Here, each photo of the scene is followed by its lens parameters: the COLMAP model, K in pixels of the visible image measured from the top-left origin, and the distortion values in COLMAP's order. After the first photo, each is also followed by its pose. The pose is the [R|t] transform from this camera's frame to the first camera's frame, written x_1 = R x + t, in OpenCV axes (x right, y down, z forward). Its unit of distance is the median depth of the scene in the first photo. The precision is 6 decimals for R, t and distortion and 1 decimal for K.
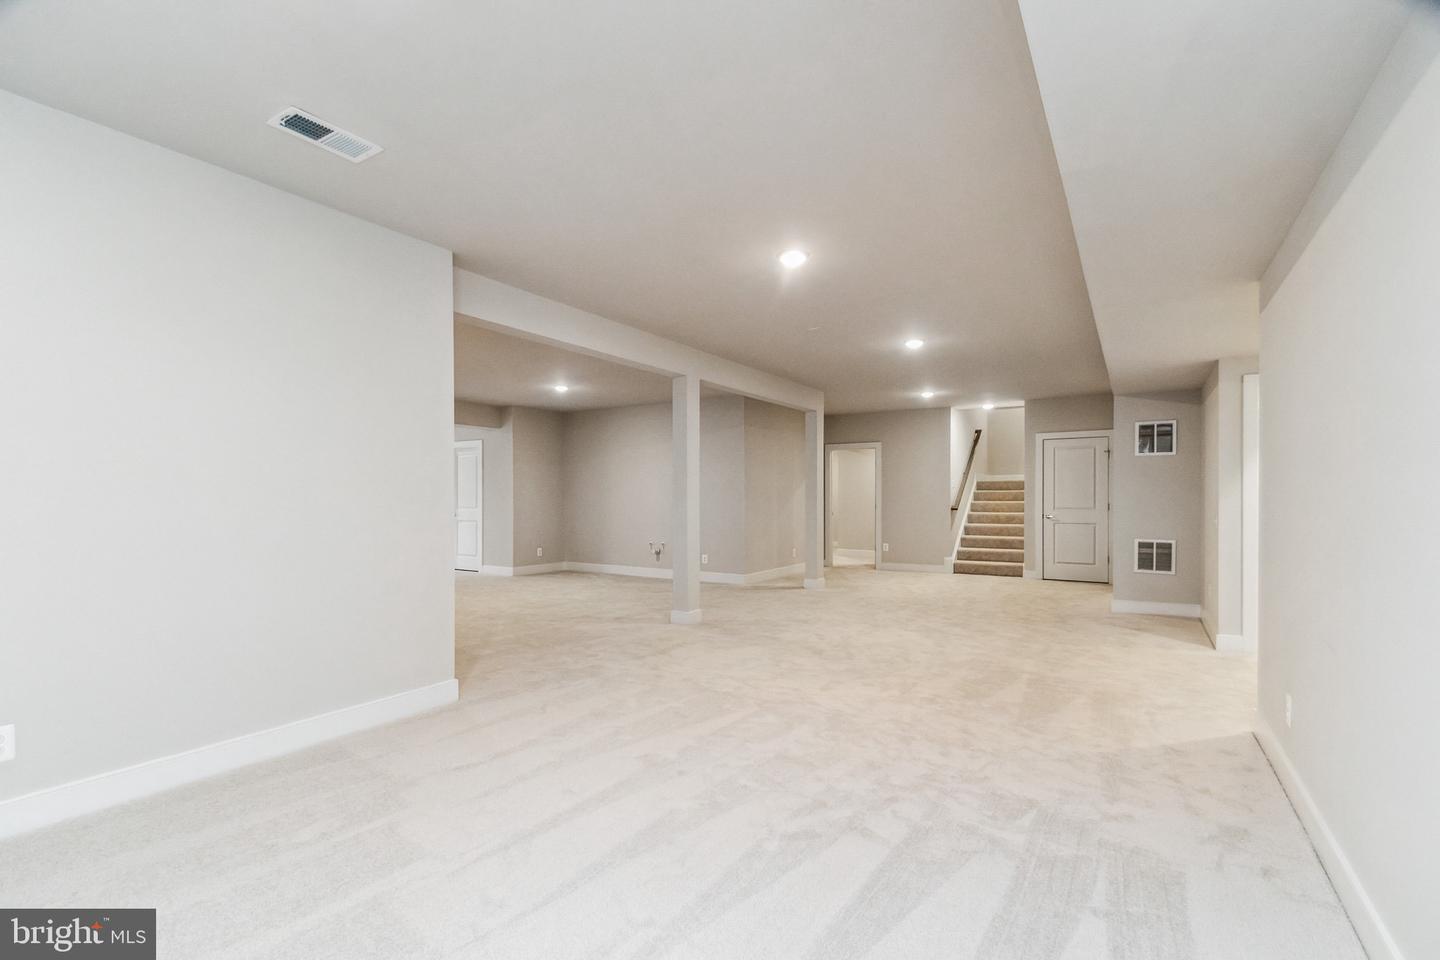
lens RADIAL K [[662.0, 0, 720.4], [0, 662.0, 487.6], [0, 0, 1]] dist [0.003717, -0.002386]
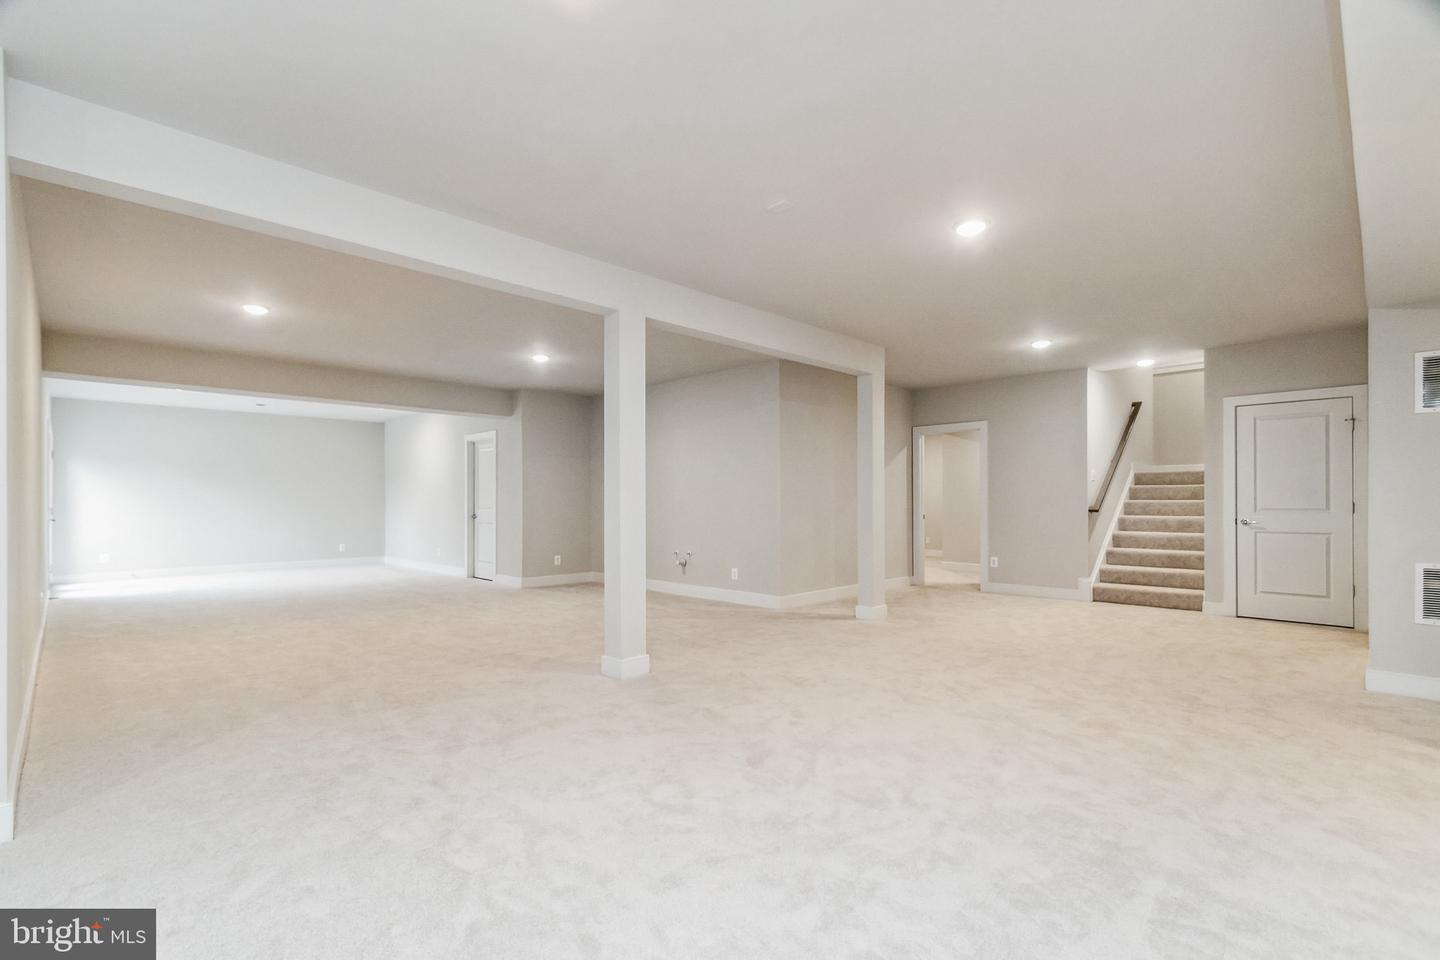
lens RADIAL K [[662.0, 0, 716.5], [0, 662.0, 490.4], [0, 0, 1]] dist [0.003717, -0.002386]
pose [[0.974373, -0.004609, -0.224891, 0.126591], [0.004457, 0.999989, -0.001185, 0.010266], [0.224894, 0.000153, 0.974383, 0.231330]]
